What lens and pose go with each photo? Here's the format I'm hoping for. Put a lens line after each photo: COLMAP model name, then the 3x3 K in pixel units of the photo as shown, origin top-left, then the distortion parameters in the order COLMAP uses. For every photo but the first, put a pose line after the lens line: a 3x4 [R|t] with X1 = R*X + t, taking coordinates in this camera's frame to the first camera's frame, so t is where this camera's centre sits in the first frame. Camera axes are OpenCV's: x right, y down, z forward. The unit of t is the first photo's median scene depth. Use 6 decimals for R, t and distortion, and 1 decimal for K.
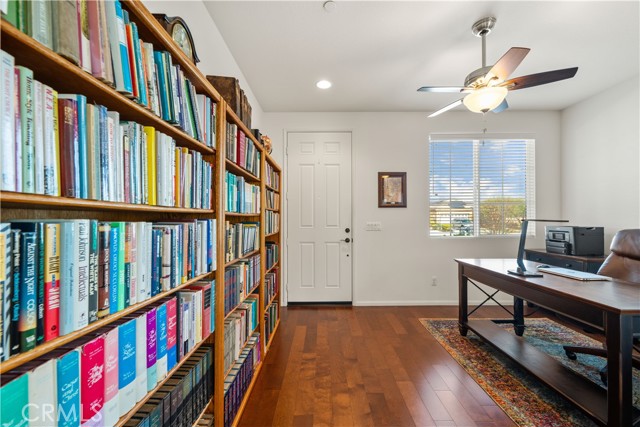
lens RADIAL K [[256.1, 0, 317.9], [0, 256.1, 216.9], [0, 0, 1]] dist [-0.001398, -0.000121]
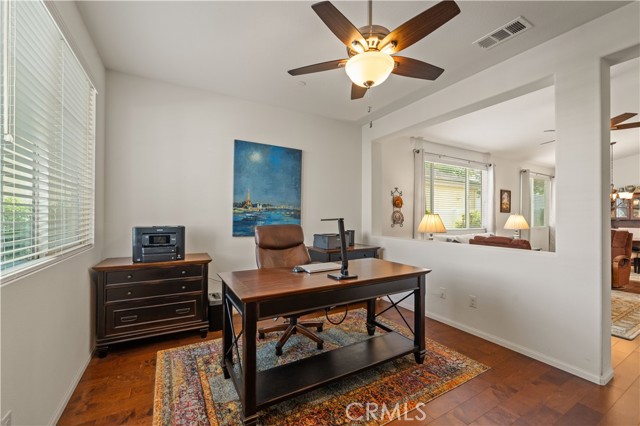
lens RADIAL K [[274.4, 0, 301.3], [0, 274.4, 214.2], [0, 0, 1]] dist [-0.000237, -0.000182]
pose [[-0.507707, 0.008132, 0.861492, -0.002790], [-0.009096, 0.999849, -0.014799, 0.009655], [-0.861482, -0.015350, -0.507556, 1.391335]]
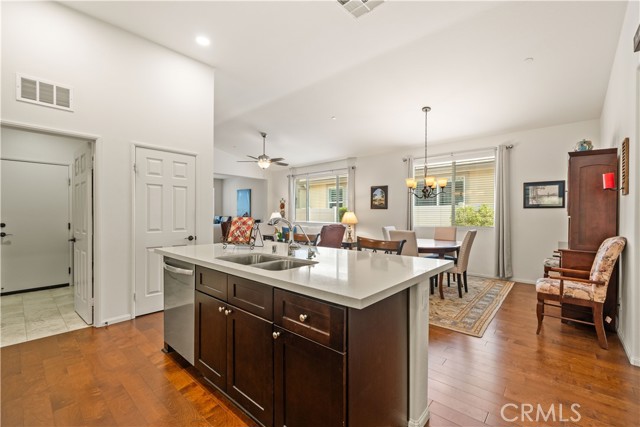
lens RADIAL K [[270.7, 0, 319.8], [0, 270.7, 215.8], [0, 0, 1]] dist [0.000910, 0.000122]
pose [[0.657166, 0.001462, 0.753744, -1.039314], [-0.009187, 0.999939, 0.006070, -0.006890], [-0.753690, -0.010914, 0.657140, -2.846645]]
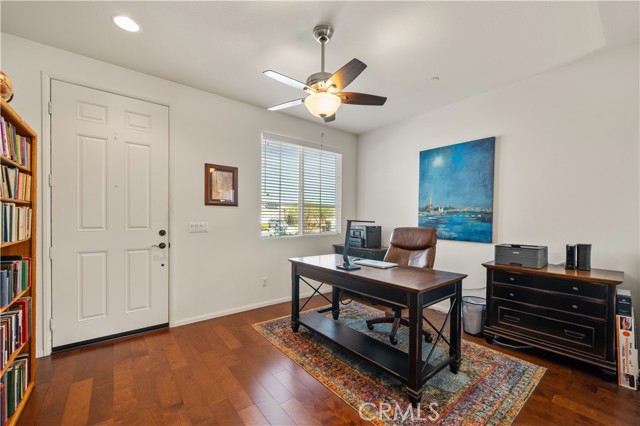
lens RADIAL K [[261.0, 0, 324.1], [0, 261.0, 221.9], [0, 0, 1]] dist [-0.000770, -0.000083]
pose [[0.771724, 0.001065, 0.635957, -0.012864], [-0.013897, 0.999788, 0.015189, 0.001032], [-0.635806, -0.020560, 0.771575, 0.109824]]
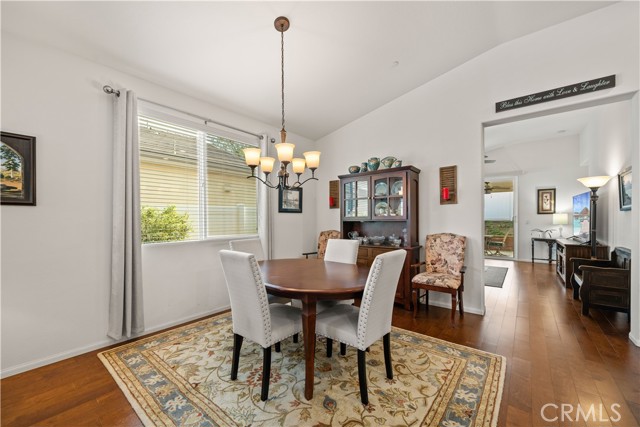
lens RADIAL K [[253.7, 0, 316.4], [0, 253.7, 221.2], [0, 0, 1]] dist [-0.002024, -0.000182]
pose [[-0.777172, 0.004129, 0.629274, 0.066610], [0.006802, 0.999975, 0.001840, -0.006051], [-0.629251, 0.005710, -0.777181, -1.611875]]
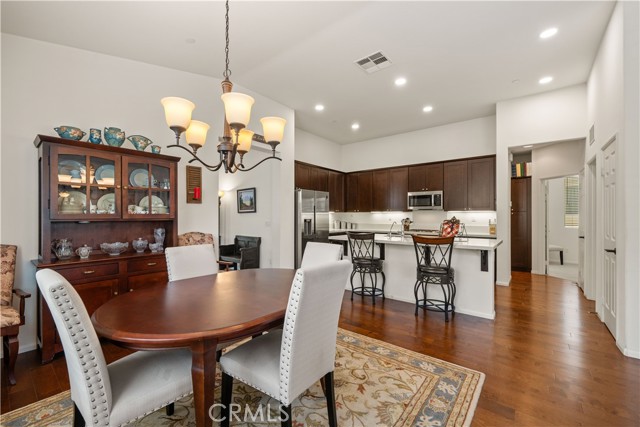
lens RADIAL K [[267.9, 0, 311.3], [0, 267.9, 215.3], [0, 0, 1]] dist [-0.000105, -0.000119]
pose [[-0.633501, 0.001075, -0.773741, 1.043389], [0.006756, 0.999969, -0.004142, -0.016117], [0.773712, -0.007851, -0.633489, -1.694487]]
